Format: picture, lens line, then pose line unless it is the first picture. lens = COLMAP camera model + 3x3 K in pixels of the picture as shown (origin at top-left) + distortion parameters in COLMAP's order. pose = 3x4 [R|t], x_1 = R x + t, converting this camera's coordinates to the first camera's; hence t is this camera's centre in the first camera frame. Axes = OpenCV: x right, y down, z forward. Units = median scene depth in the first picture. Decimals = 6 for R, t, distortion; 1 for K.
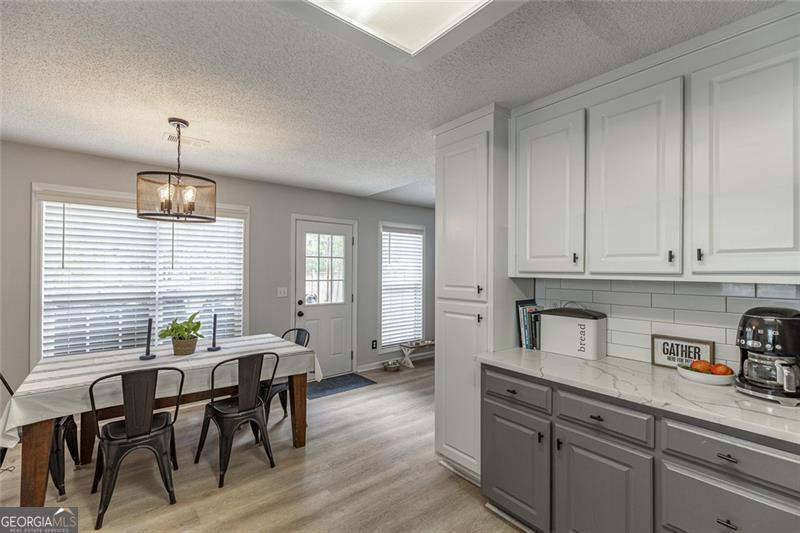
lens RADIAL K [[355.2, 0, 404.9], [0, 355.2, 267.6], [0, 0, 1]] dist [0.002659, -0.000646]
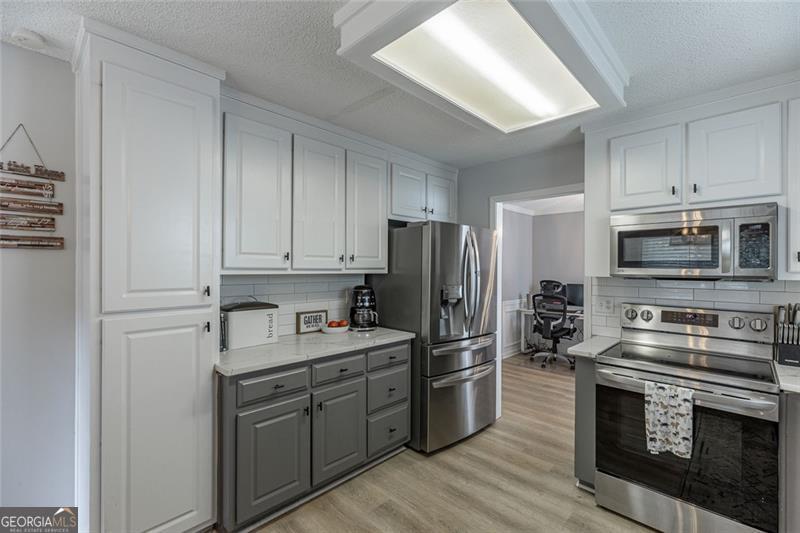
lens RADIAL K [[355.2, 0, 404.9], [0, 355.2, 267.6], [0, 0, 1]] dist [0.002659, -0.000646]
pose [[-0.117530, -0.006040, 0.993051, -0.794317], [-0.011966, 0.999918, 0.004665, 0.000009], [-0.992997, -0.011335, -0.117592, 0.811251]]
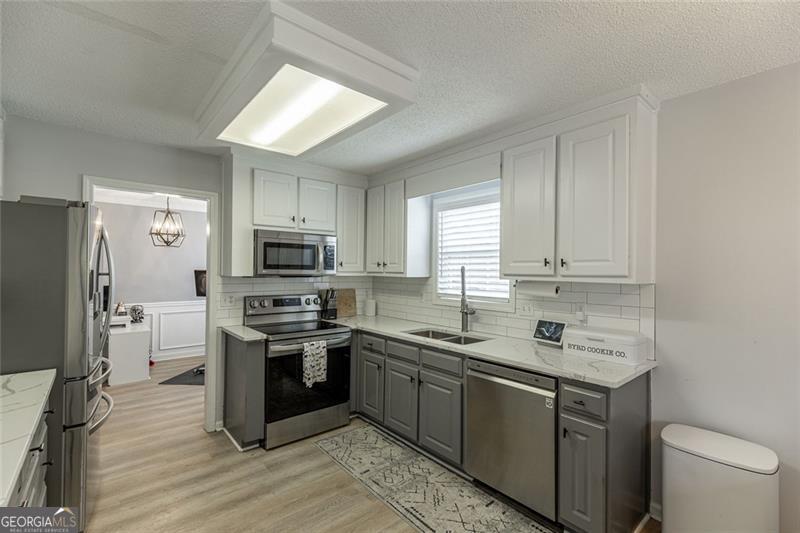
lens RADIAL K [[355.2, 0, 404.9], [0, 355.2, 267.6], [0, 0, 1]] dist [0.002659, -0.000646]
pose [[-0.999615, -0.015209, -0.023191, -0.243066], [-0.014897, 0.999797, -0.013570, 0.002745], [0.023392, -0.013220, -0.999639, 1.618696]]
